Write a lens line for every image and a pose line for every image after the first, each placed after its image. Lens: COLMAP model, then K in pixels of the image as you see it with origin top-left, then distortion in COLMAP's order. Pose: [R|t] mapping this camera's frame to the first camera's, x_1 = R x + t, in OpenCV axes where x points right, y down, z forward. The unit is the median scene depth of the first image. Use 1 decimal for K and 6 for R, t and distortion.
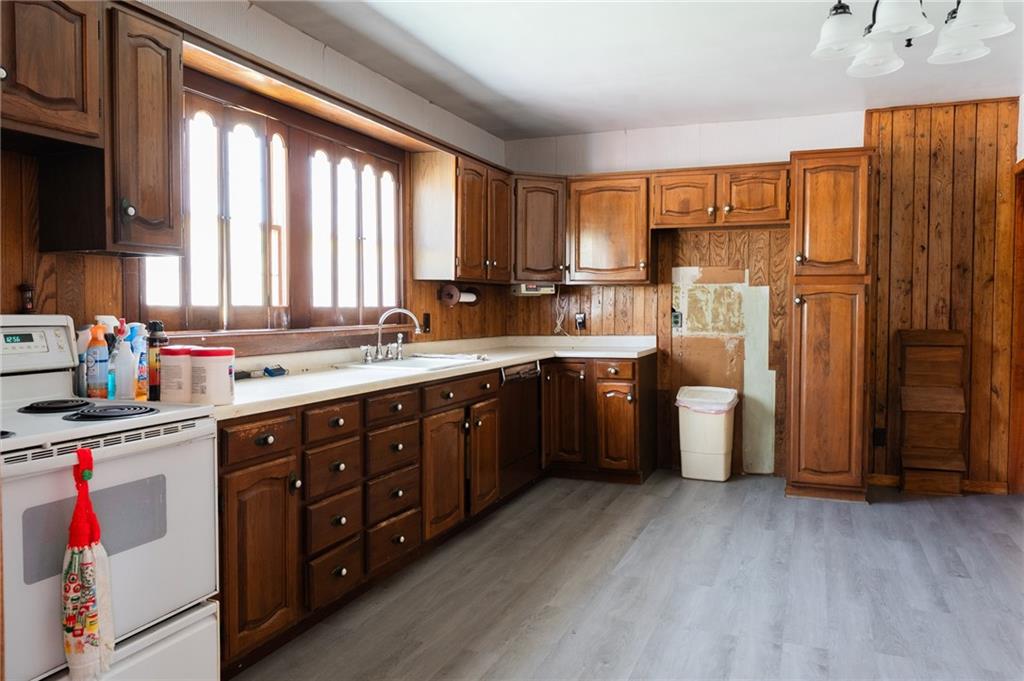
lens RADIAL K [[740.5, 0, 512.0], [0, 740.5, 340.5], [0, 0, 1]] dist [-0.005462, -0.004022]
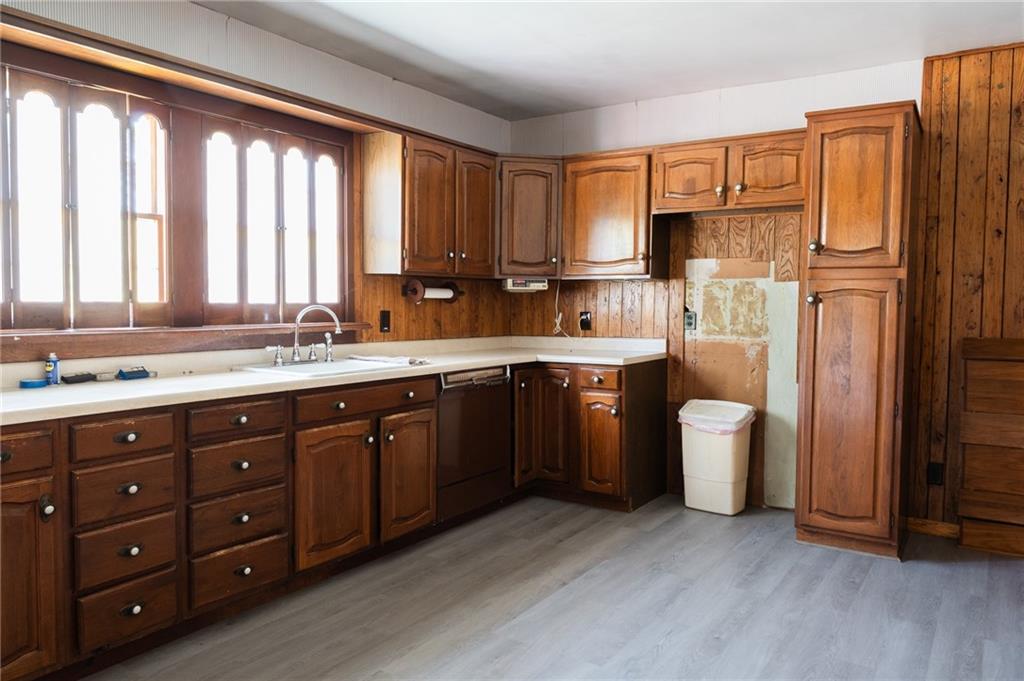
lens RADIAL K [[721.1, 0, 512.0], [0, 721.1, 340.5], [0, 0, 1]] dist [-0.006261, -0.004867]
pose [[0.976576, 0.019128, -0.214321, 0.237489], [-0.017272, 0.999795, 0.010529, -0.012458], [0.214478, -0.006581, 0.976707, 0.170169]]
